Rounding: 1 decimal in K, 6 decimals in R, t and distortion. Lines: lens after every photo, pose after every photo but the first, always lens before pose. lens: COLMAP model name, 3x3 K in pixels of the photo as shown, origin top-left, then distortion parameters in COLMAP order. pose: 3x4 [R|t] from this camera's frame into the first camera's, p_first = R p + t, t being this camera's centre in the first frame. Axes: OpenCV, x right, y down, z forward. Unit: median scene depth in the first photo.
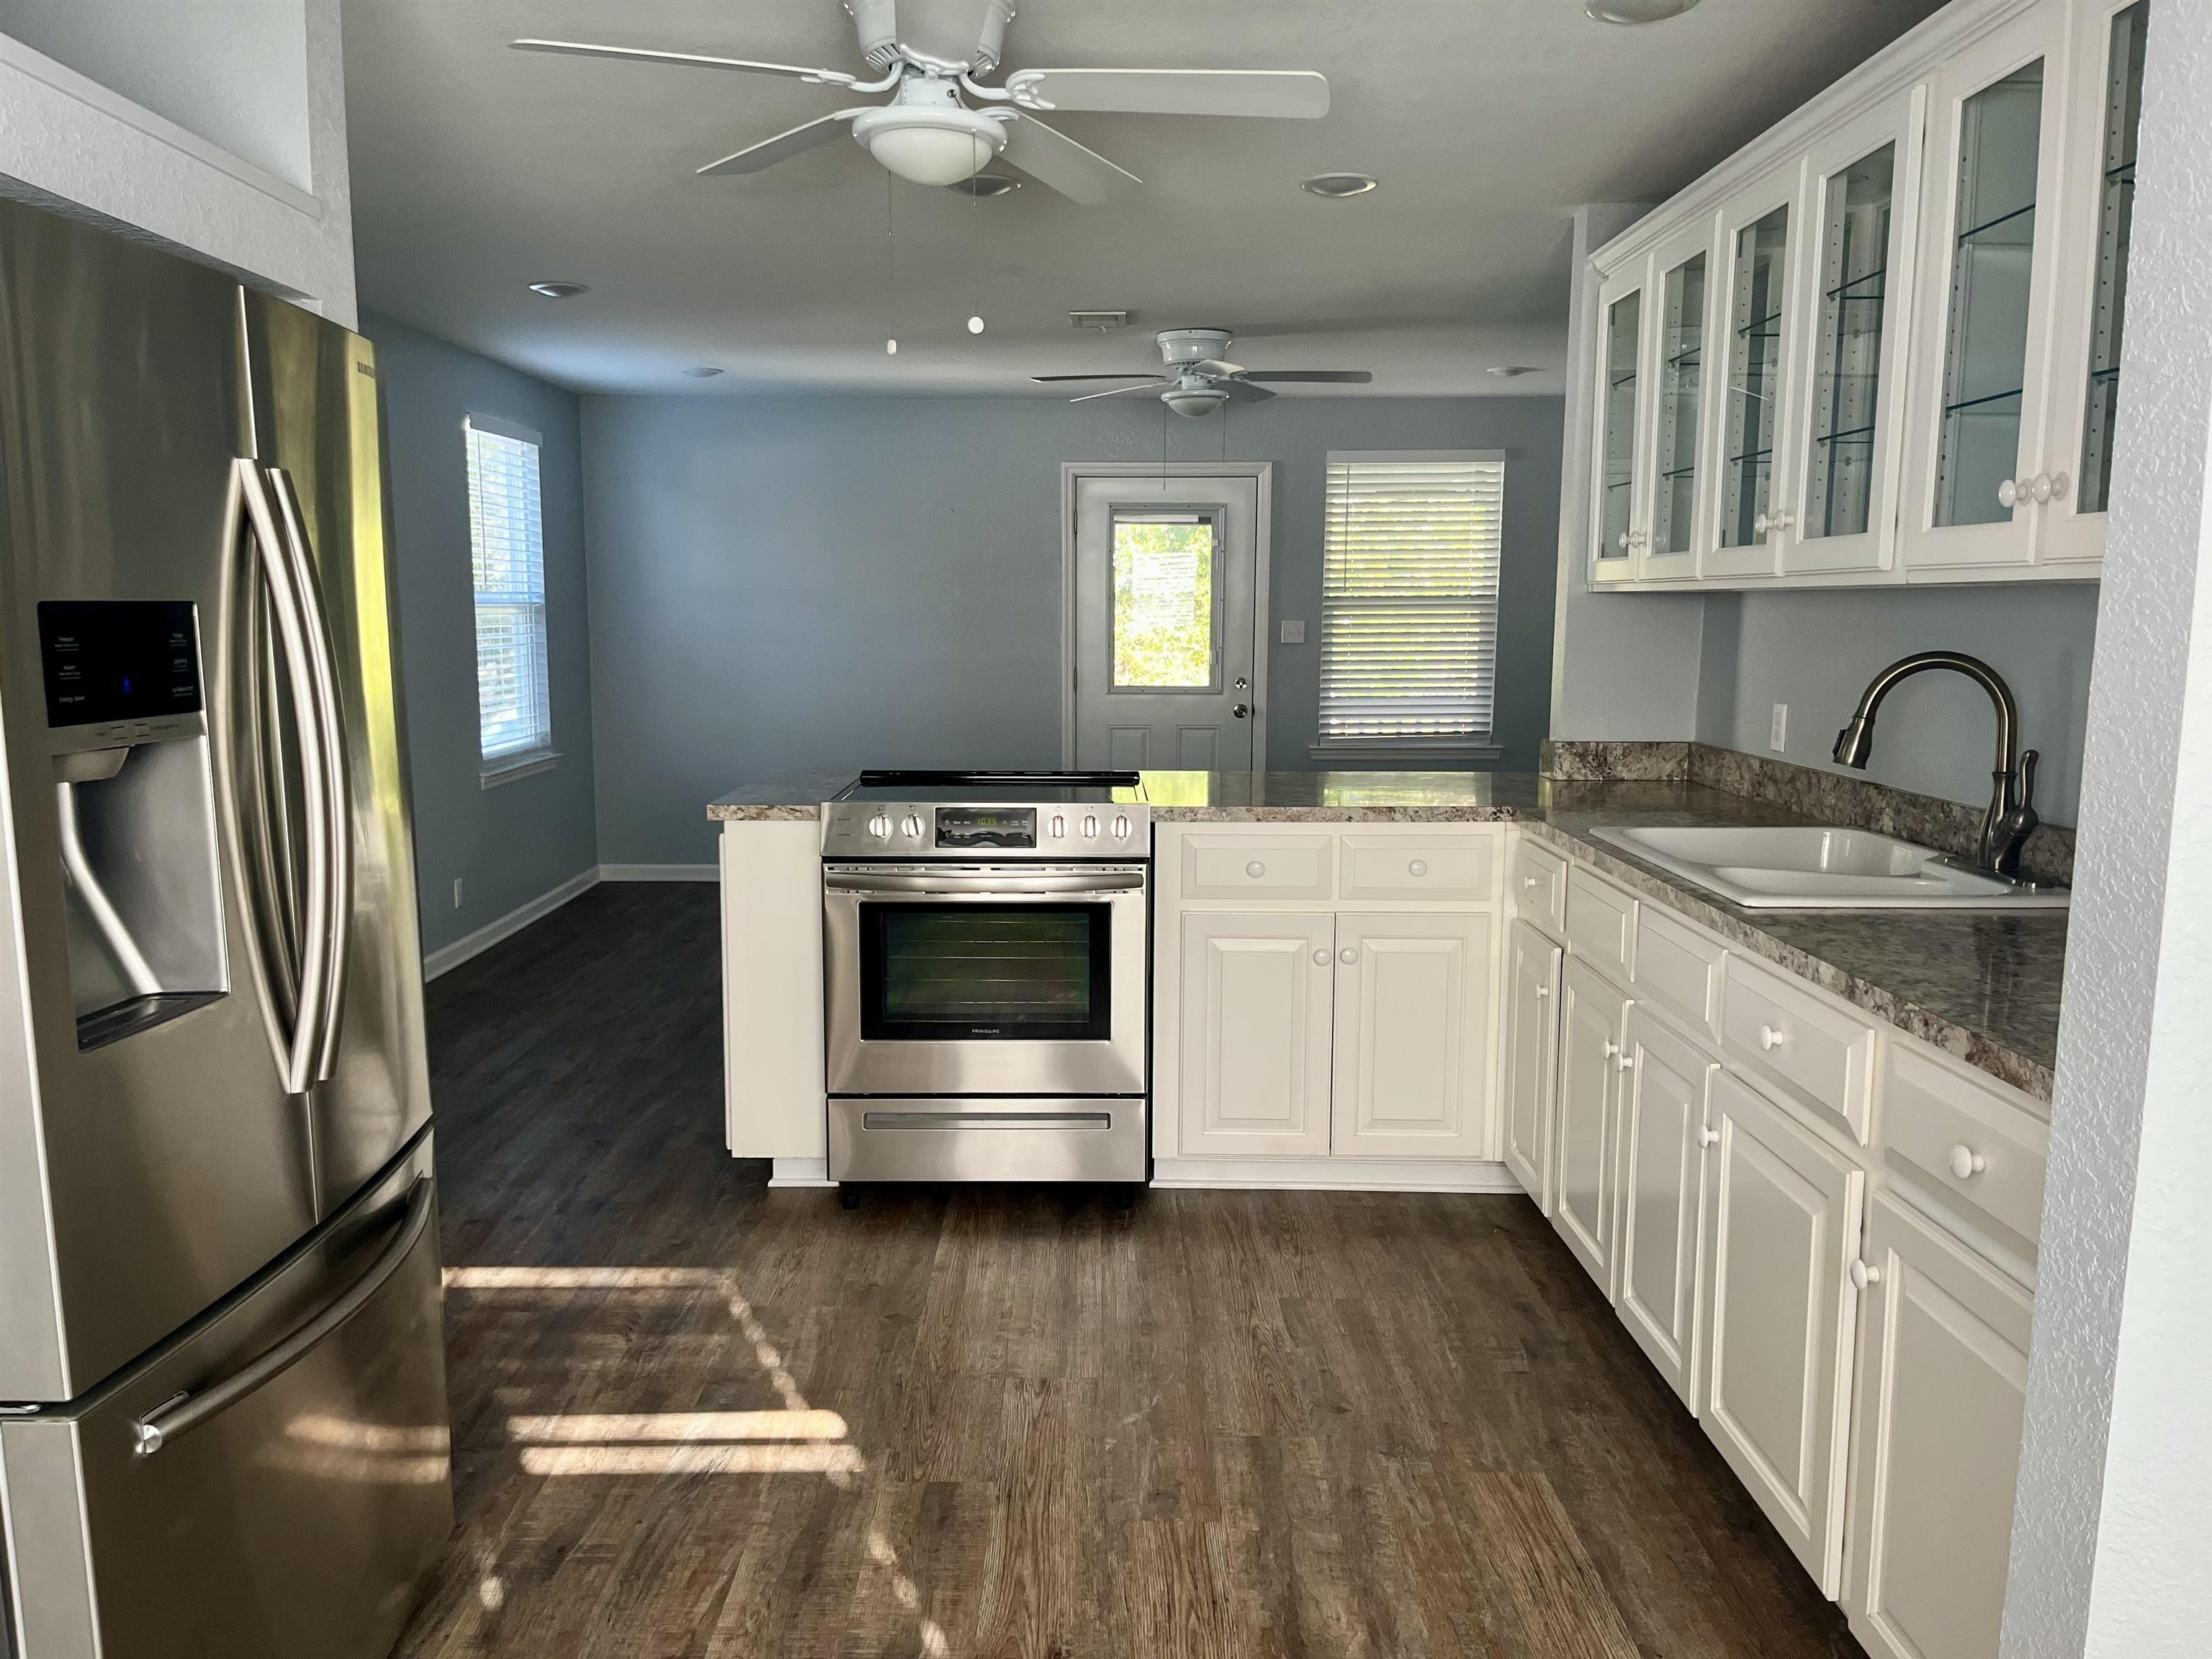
lens RADIAL K [[1658.3, 0, 1104.1], [0, 1658.3, 834.3], [0, 0, 1]] dist [0.039549, 0.000403]
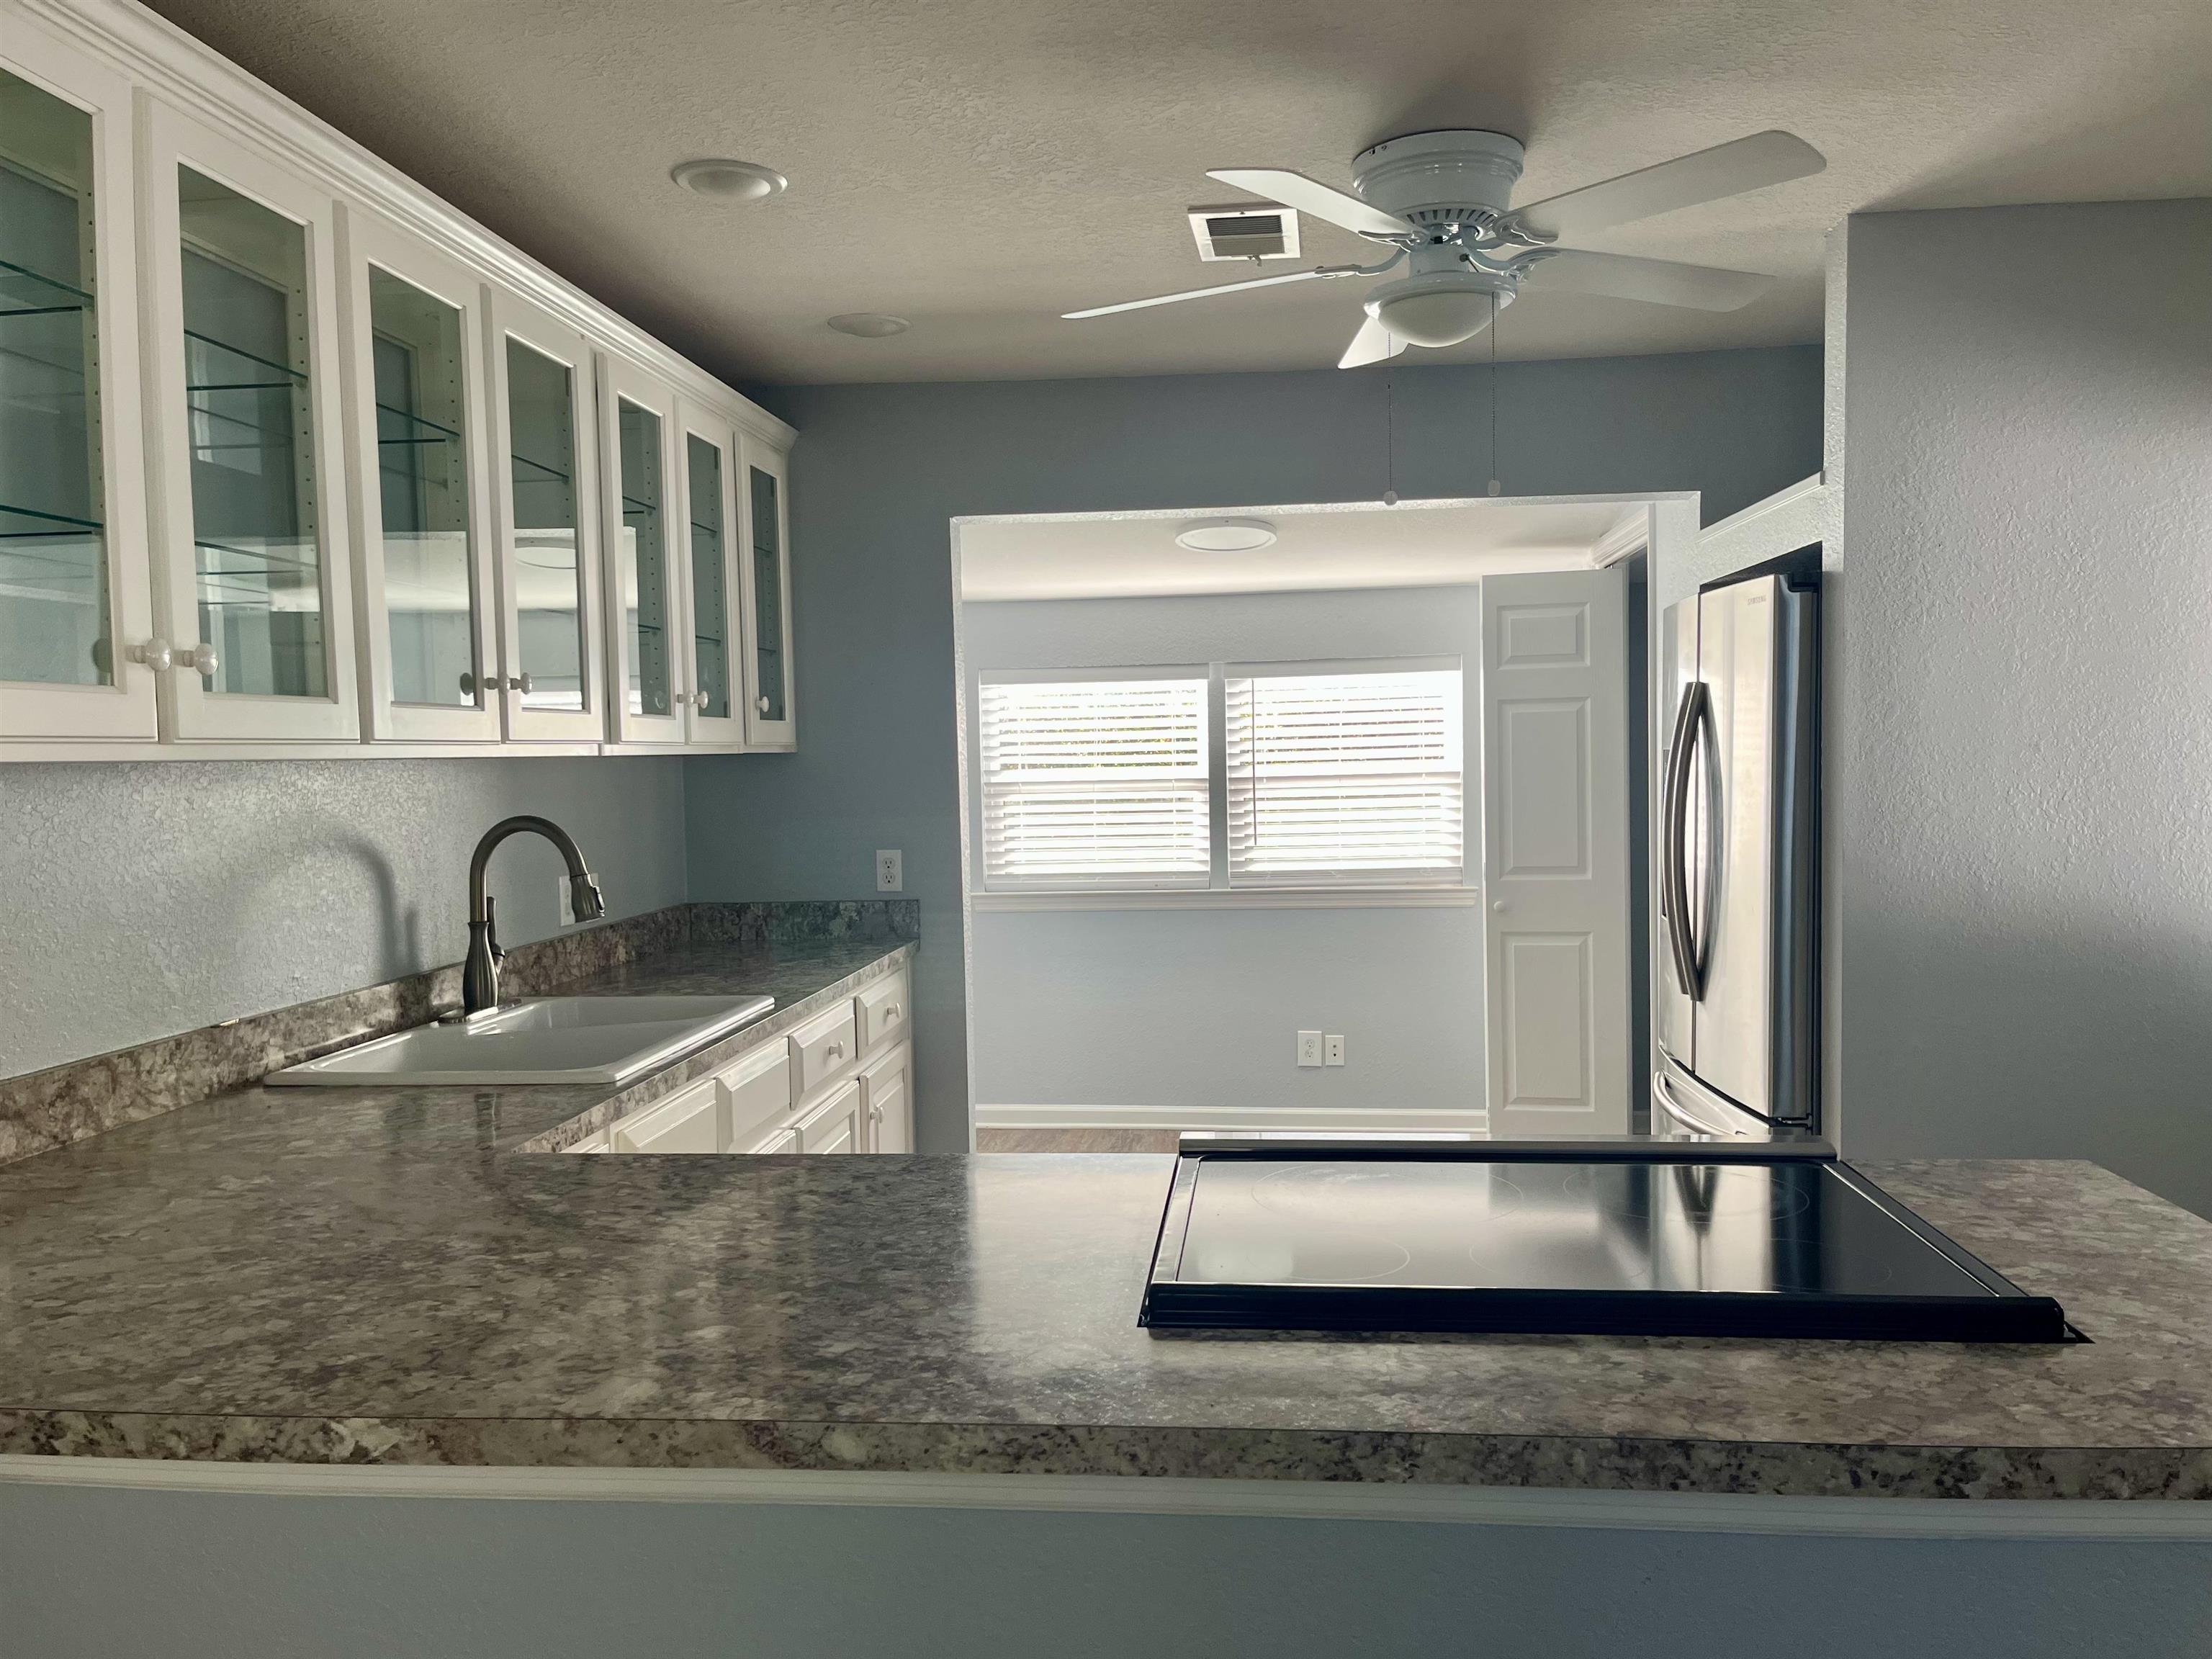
lens RADIAL K [[1658.3, 0, 1095.9], [0, 1658.3, 821.0], [0, 0, 1]] dist [0.039549, 0.000403]
pose [[-0.992832, 0.013795, 0.118720, -0.006431], [0.035236, 0.982951, 0.180458, -0.276897], [-0.114207, 0.183348, -0.976392, 1.942497]]
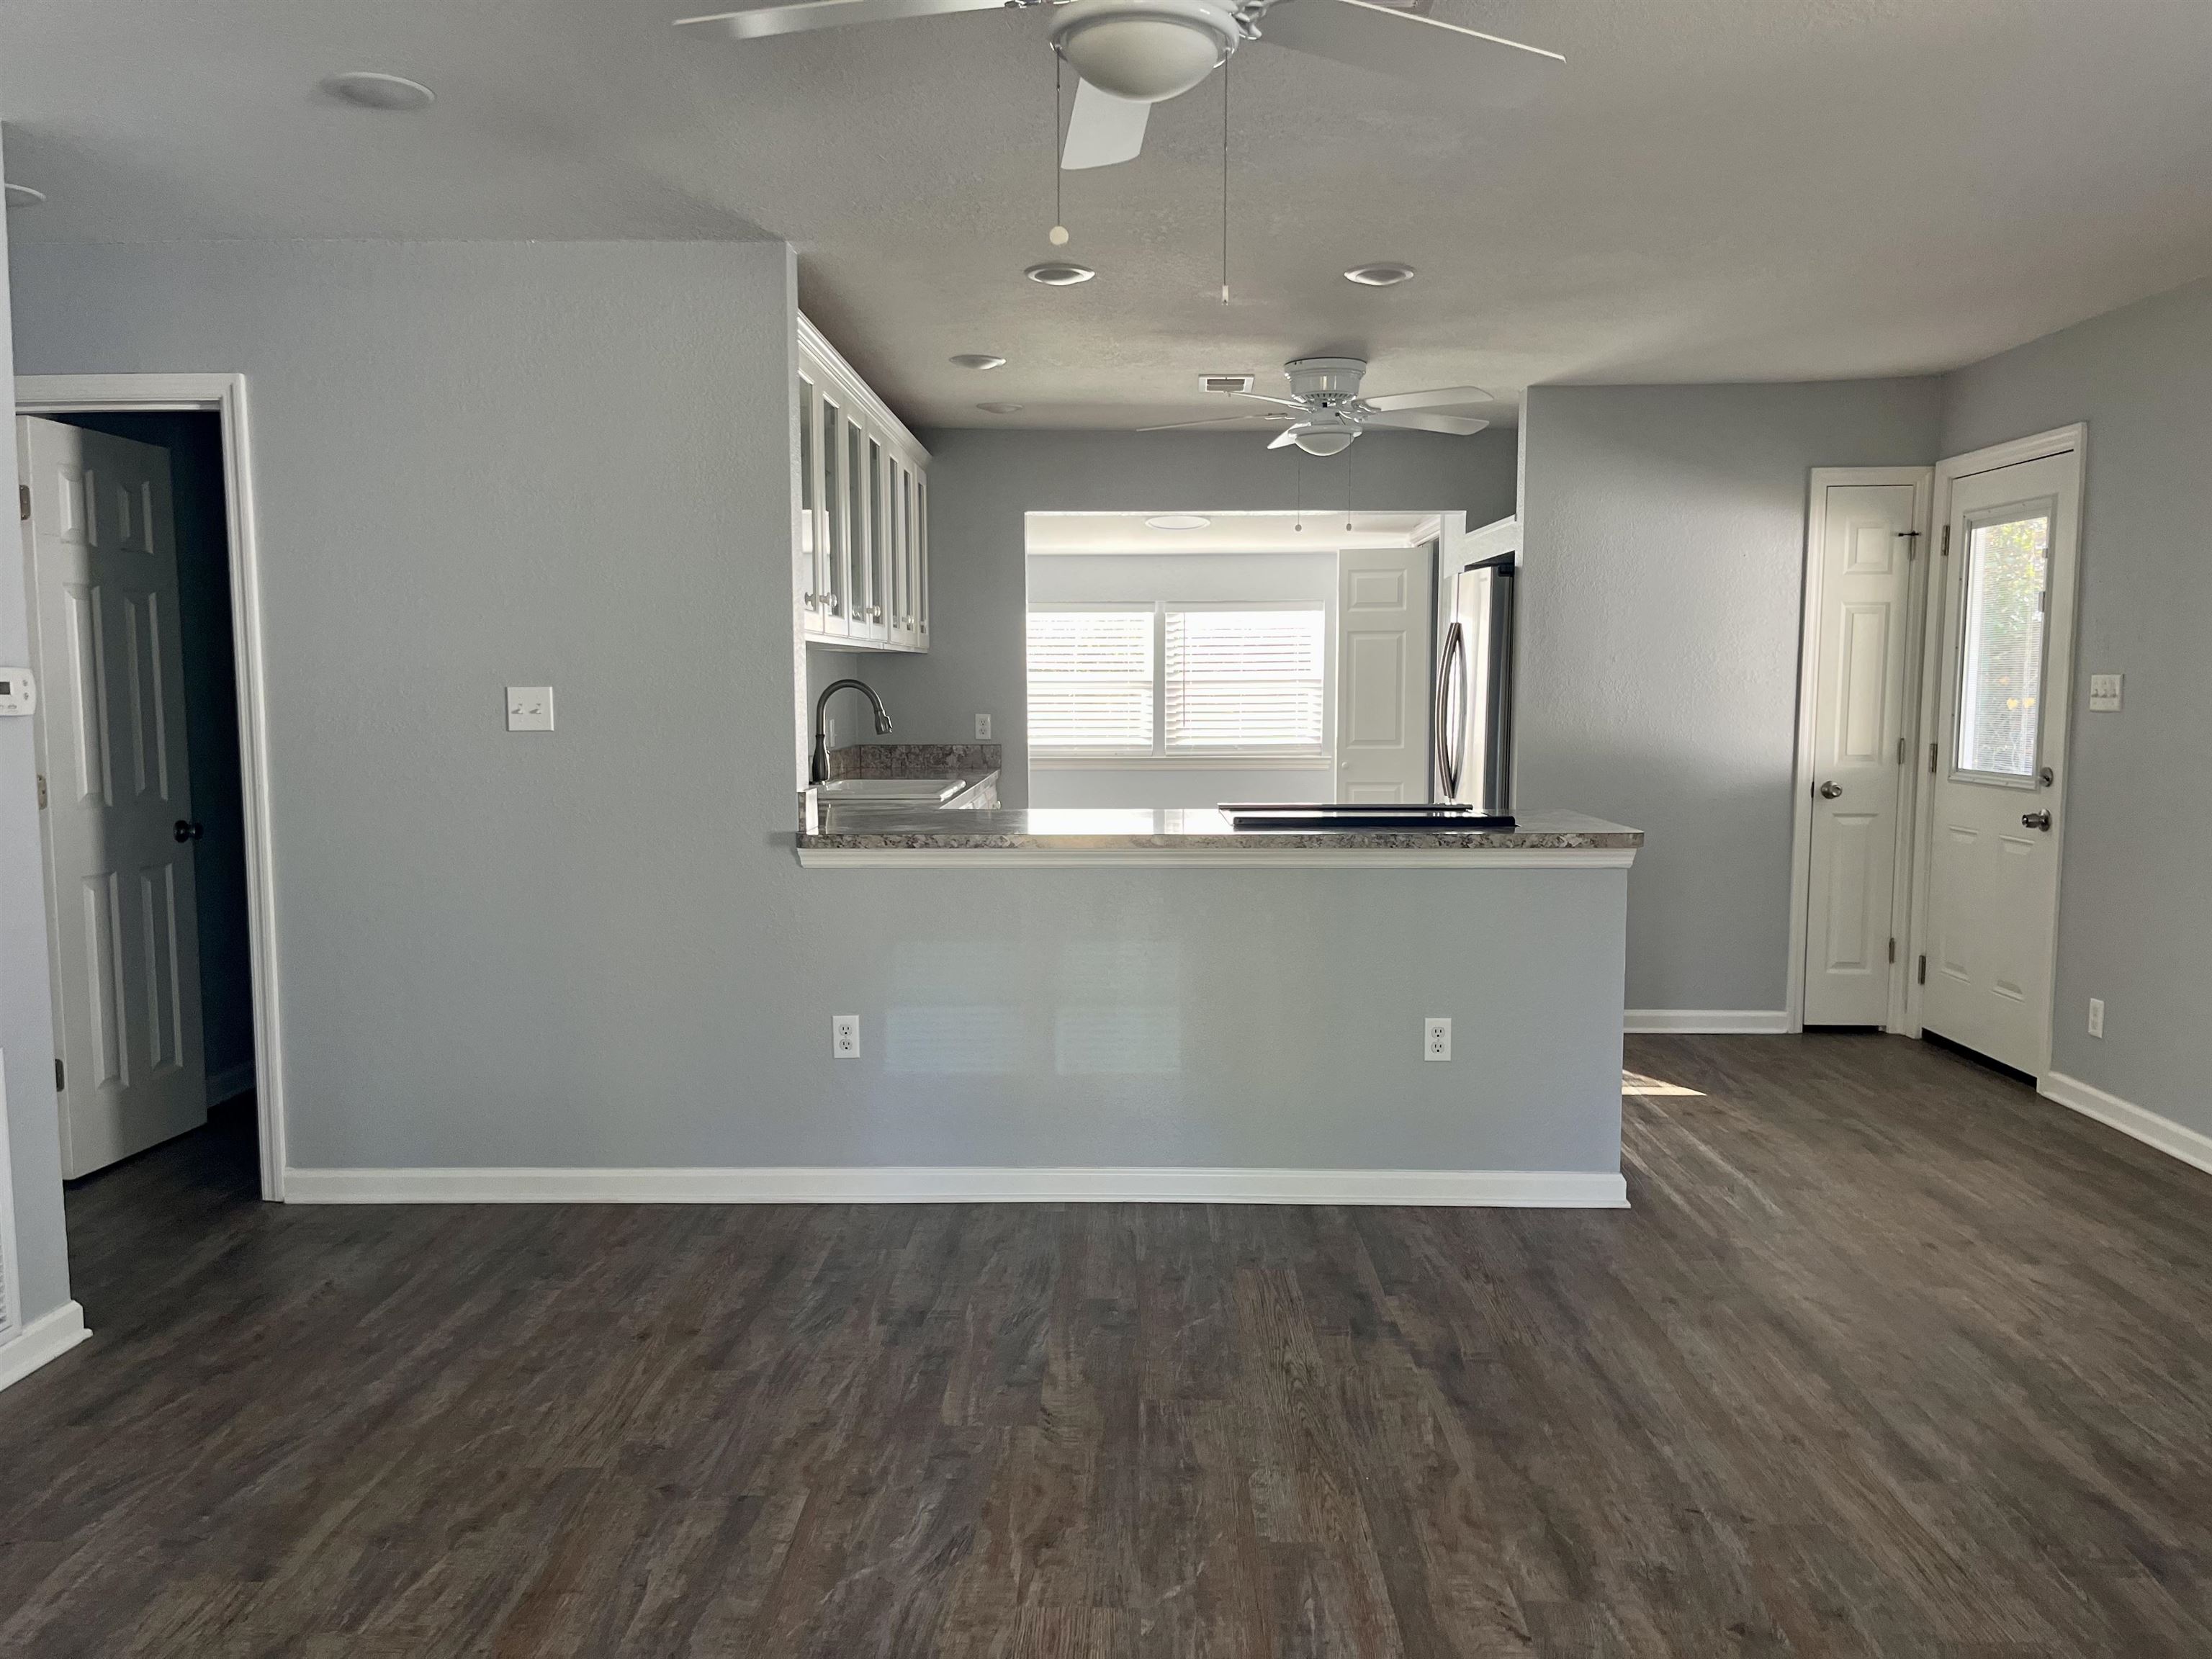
lens RADIAL K [[1658.3, 0, 1107.5], [0, 1658.3, 845.2], [0, 0, 1]] dist [0.039549, 0.000403]
pose [[-0.999713, -0.003350, 0.023711, 0.090306], [0.002426, 0.970912, 0.239426, -0.366952], [-0.023823, 0.239415, -0.970625, 2.751555]]
